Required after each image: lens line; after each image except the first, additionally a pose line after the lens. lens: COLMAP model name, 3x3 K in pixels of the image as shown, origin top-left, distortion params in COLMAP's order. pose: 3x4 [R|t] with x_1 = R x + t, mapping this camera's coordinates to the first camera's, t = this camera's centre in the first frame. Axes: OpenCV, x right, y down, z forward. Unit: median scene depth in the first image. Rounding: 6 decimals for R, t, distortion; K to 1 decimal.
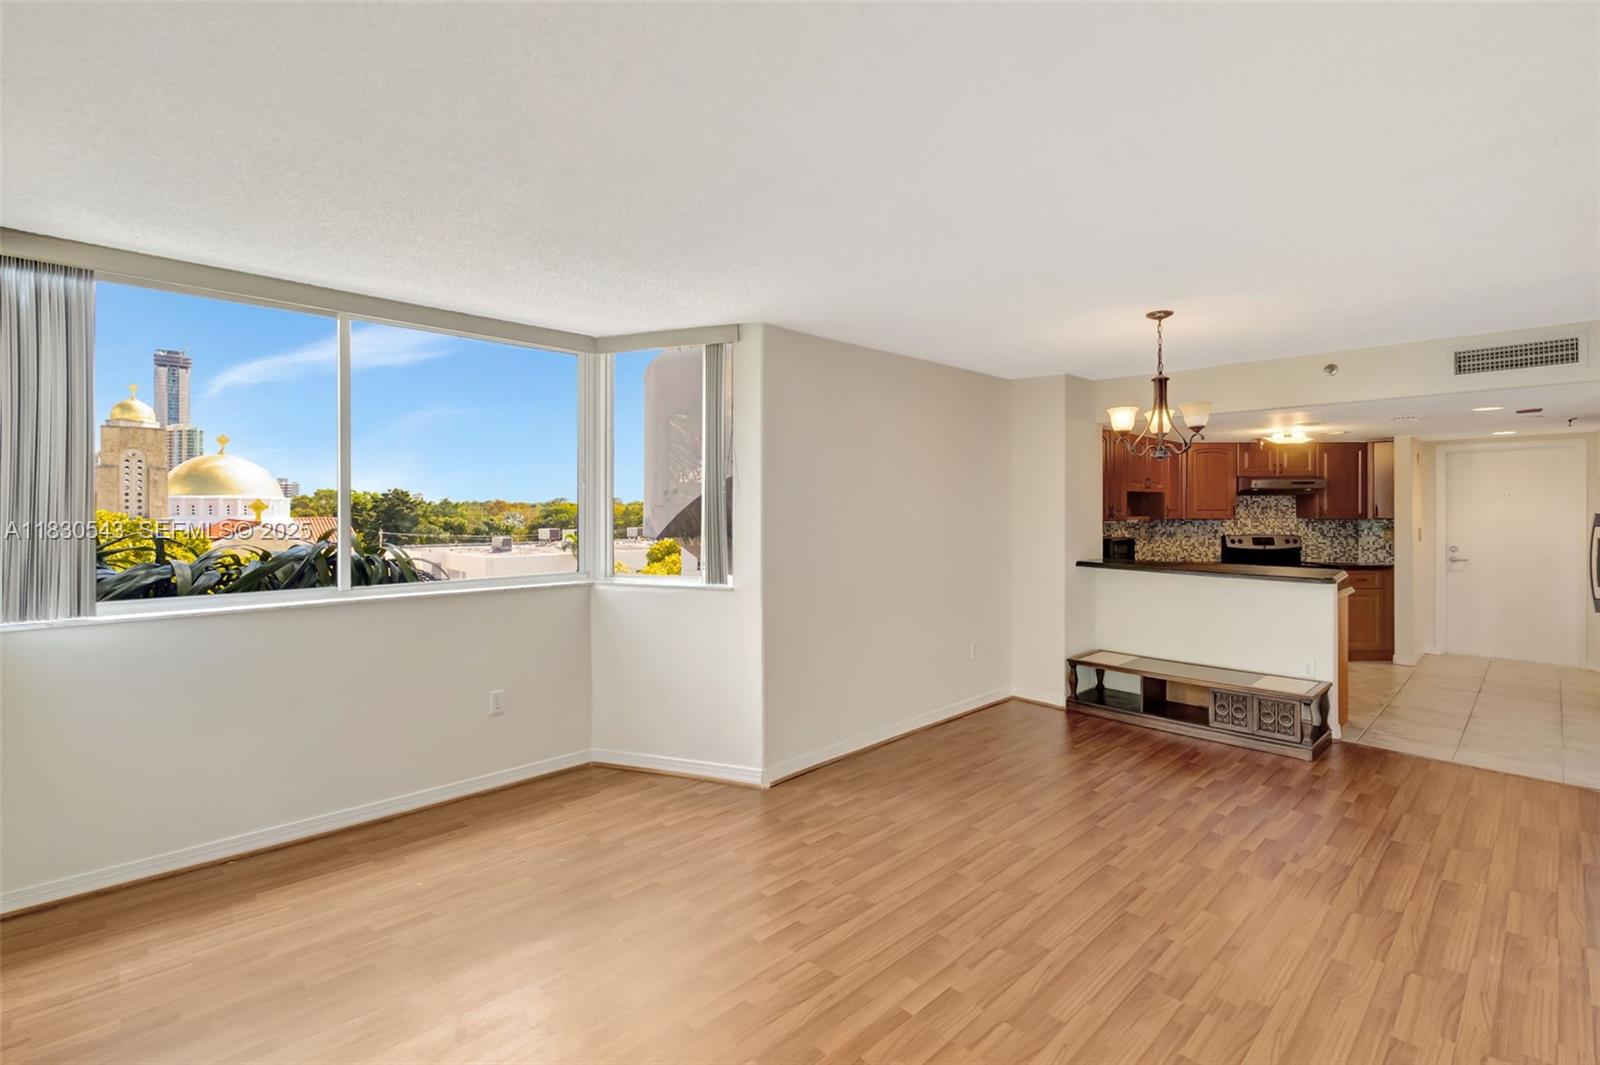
lens RADIAL K [[721.9, 0, 801.0], [0, 721.9, 512.3], [0, 0, 1]] dist [0.015322, -0.013228]
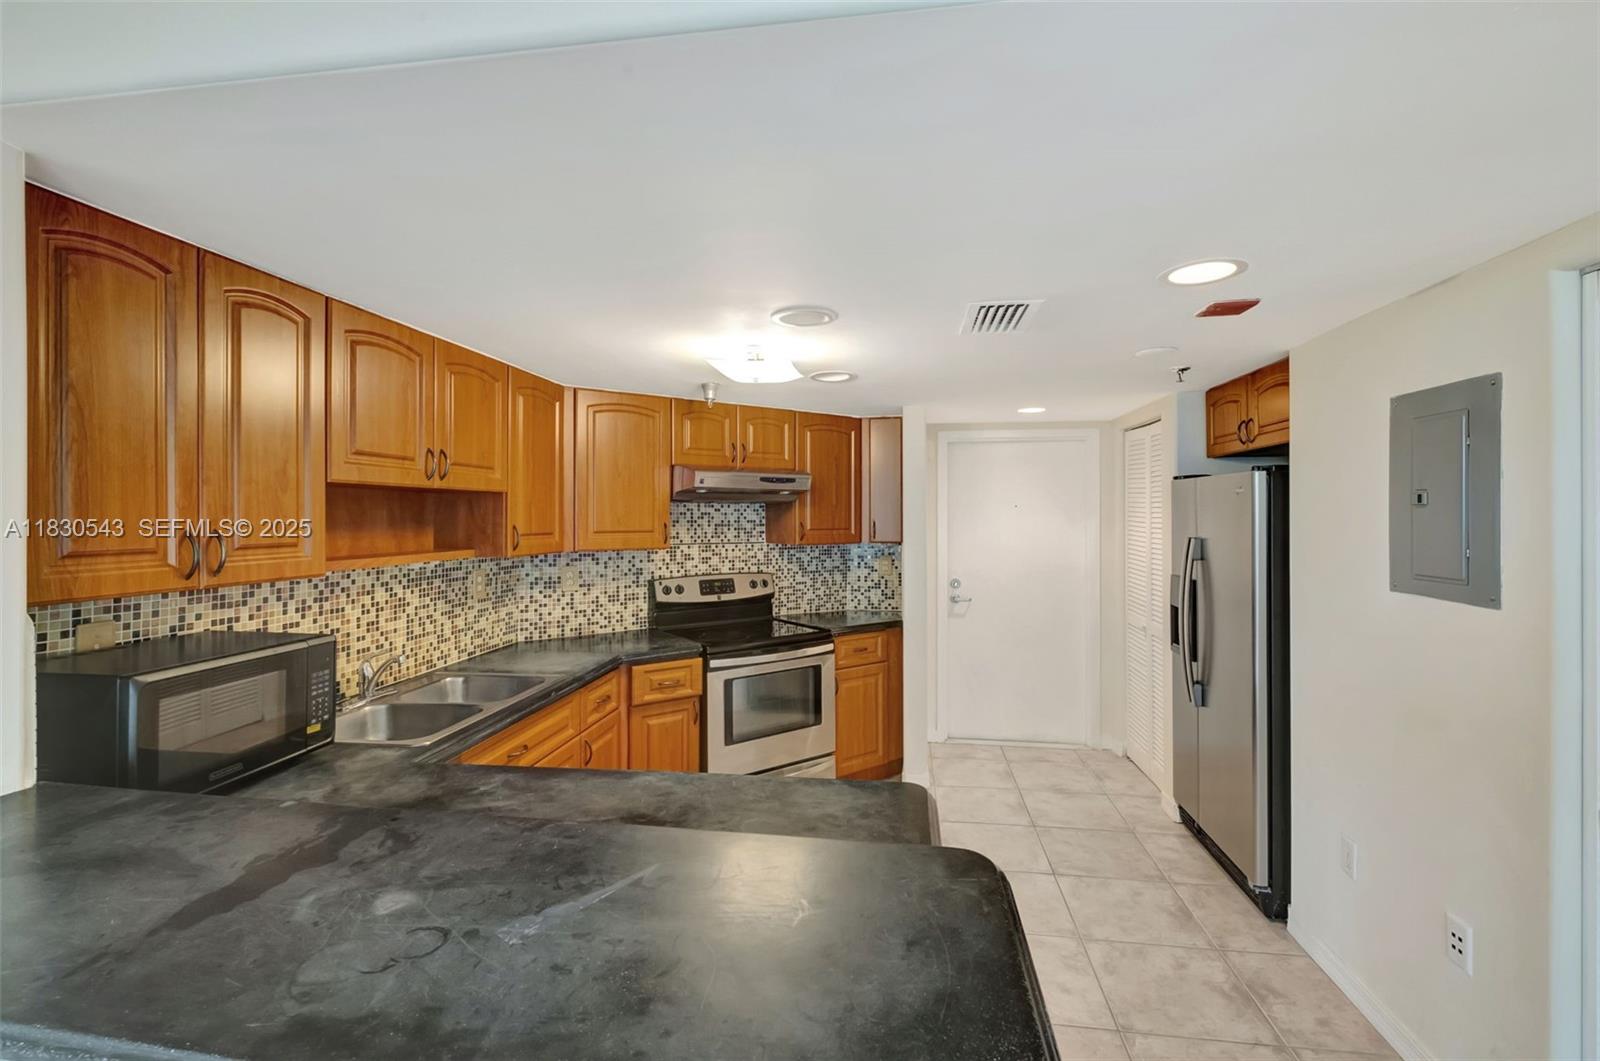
lens RADIAL K [[706.5, 0, 799.6], [0, 706.5, 513.8], [0, 0, 1]] dist [0.021015, -0.016874]
pose [[0.790660, 0.002493, 0.612250, 0.375742], [0.004062, 0.999948, -0.009318, -0.010166], [-0.612242, 0.009855, 0.790609, 0.563000]]
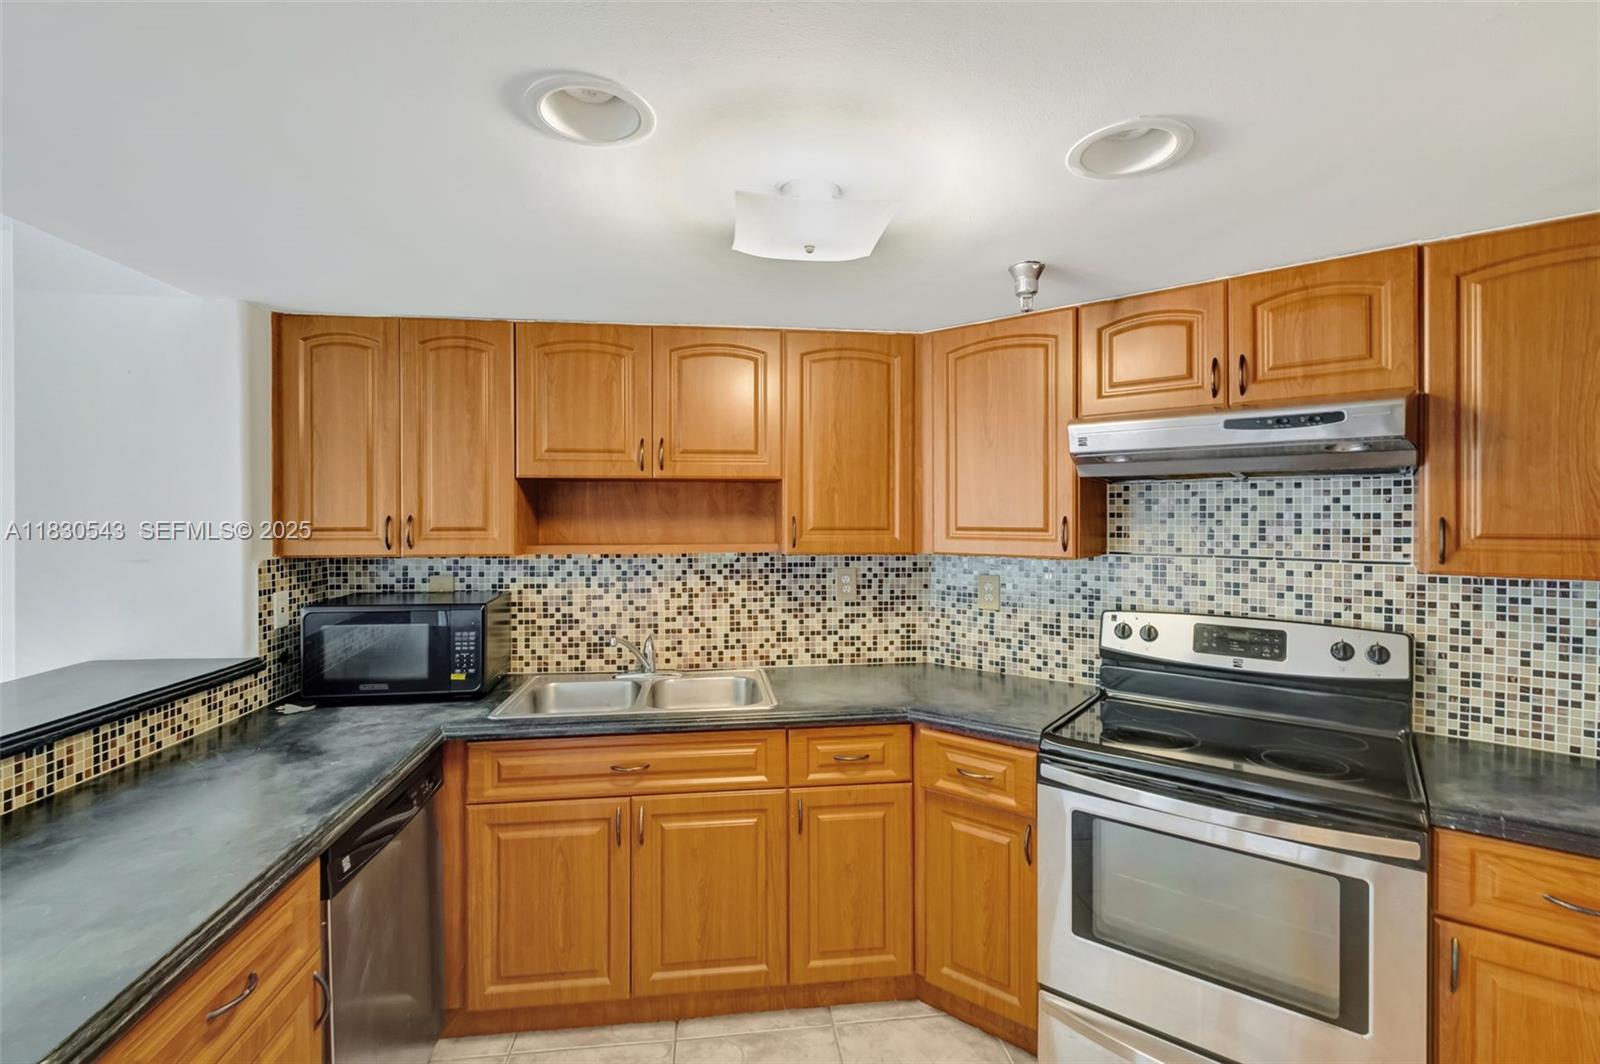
lens RADIAL K [[715.5, 0, 795.1], [0, 715.5, 515.8], [0, 0, 1]] dist [0.008376, -0.006141]
pose [[0.800705, 0.001331, -0.599058, 0.695698], [-0.004270, 0.999985, -0.003485, -0.007536], [0.599044, 0.005348, 0.800698, 0.701887]]
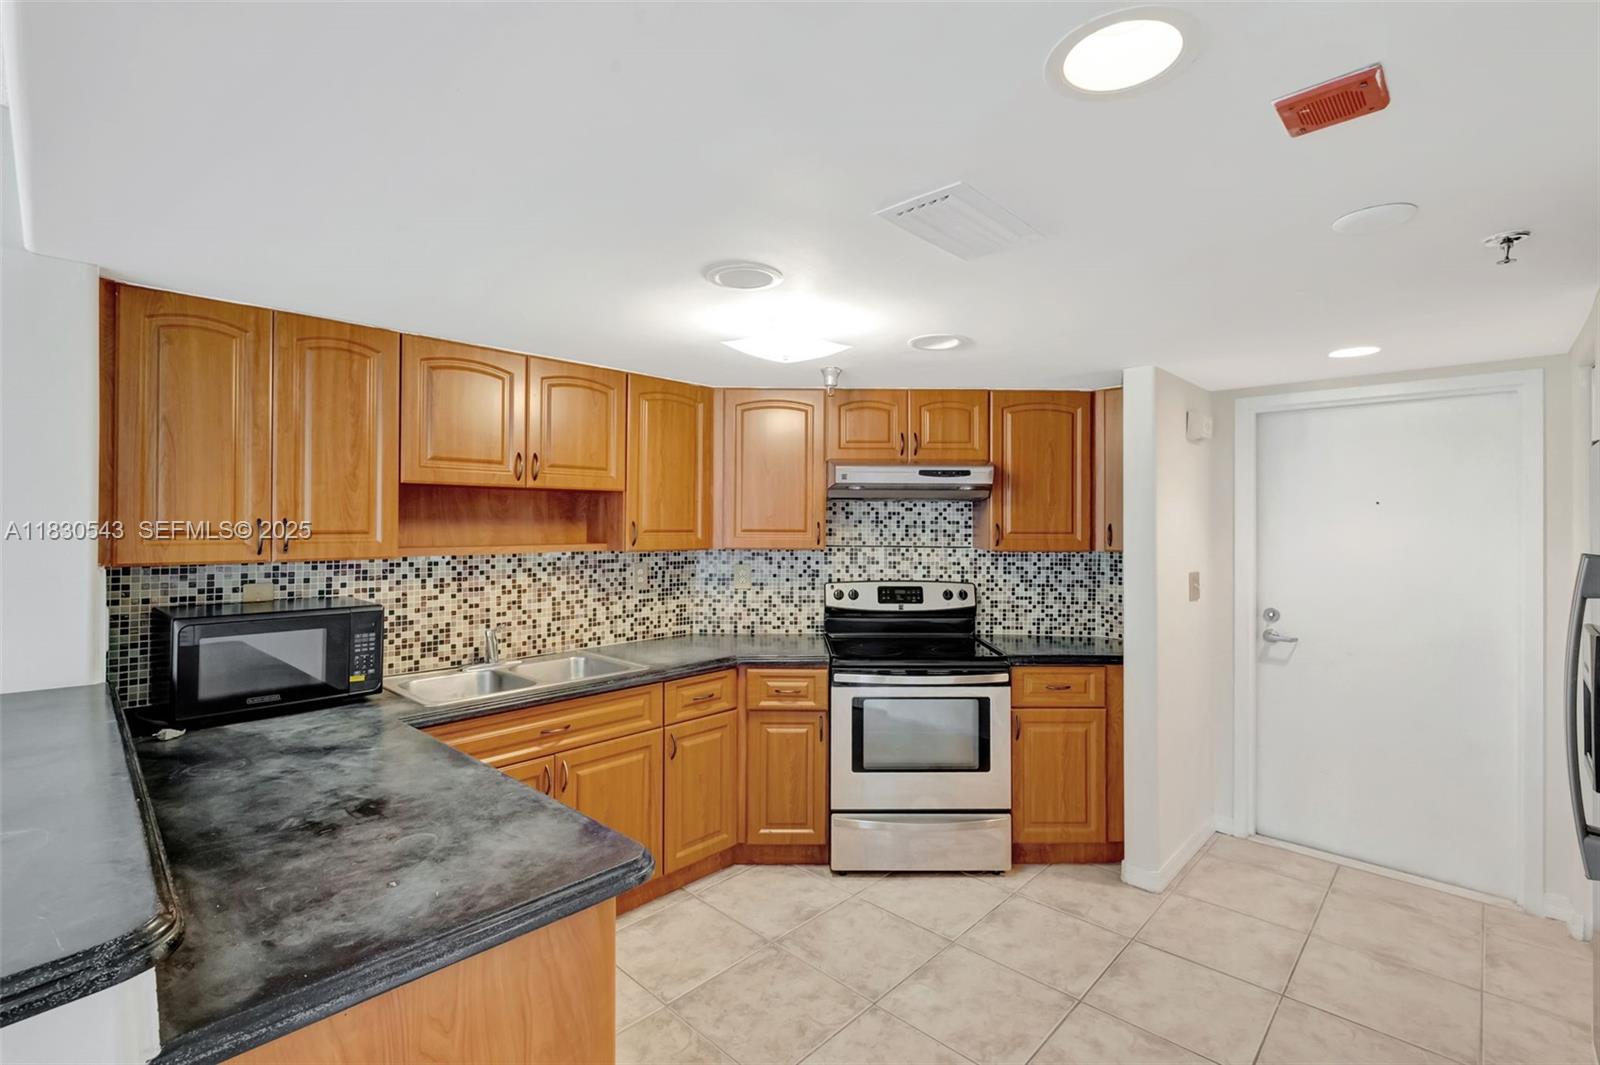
lens RADIAL K [[721.9, 0, 801.0], [0, 721.9, 512.3], [0, 0, 1]] dist [0.015322, -0.013228]
pose [[0.999026, 0.007008, 0.043560, 0.573003], [-0.006165, 0.999792, -0.019450, -0.005982], [-0.043687, 0.019163, 0.998861, 0.537057]]
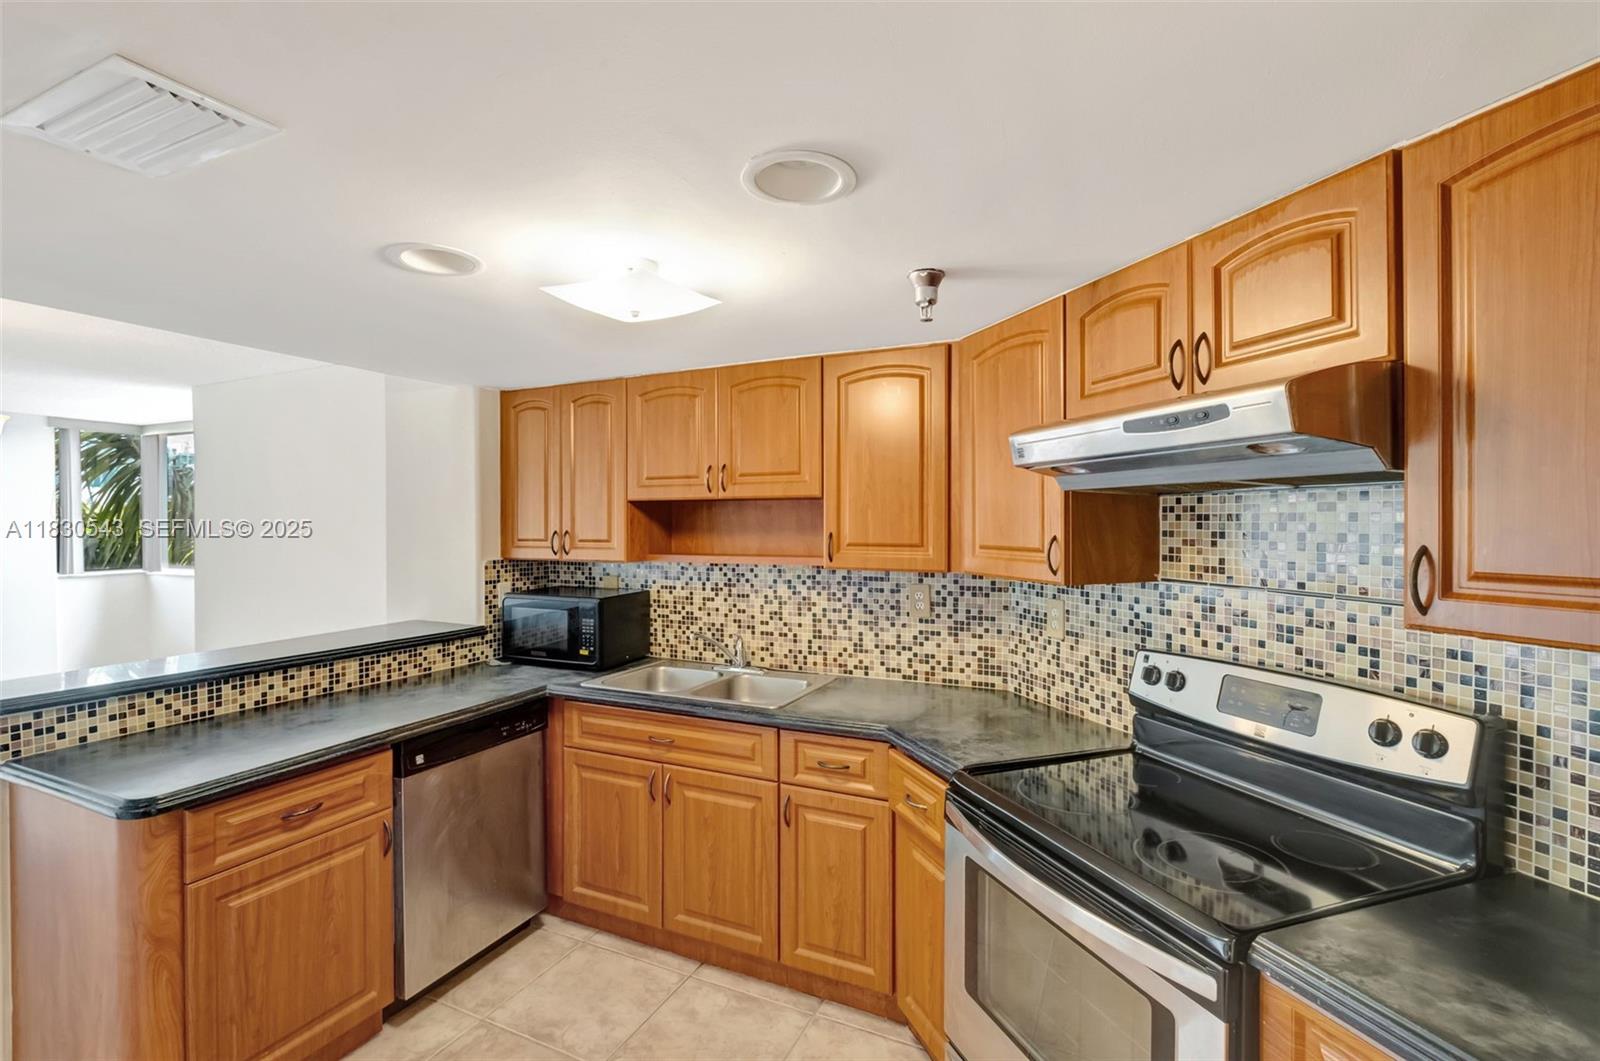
lens RADIAL K [[728.2, 0, 786.8], [0, 728.2, 525.9], [0, 0, 1]] dist [0.008104, -0.005657]
pose [[0.349321, 0.005536, -0.936987, 0.824502], [-0.004826, 0.999980, 0.004109, -0.013111], [0.936991, 0.003086, 0.349341, 0.826011]]
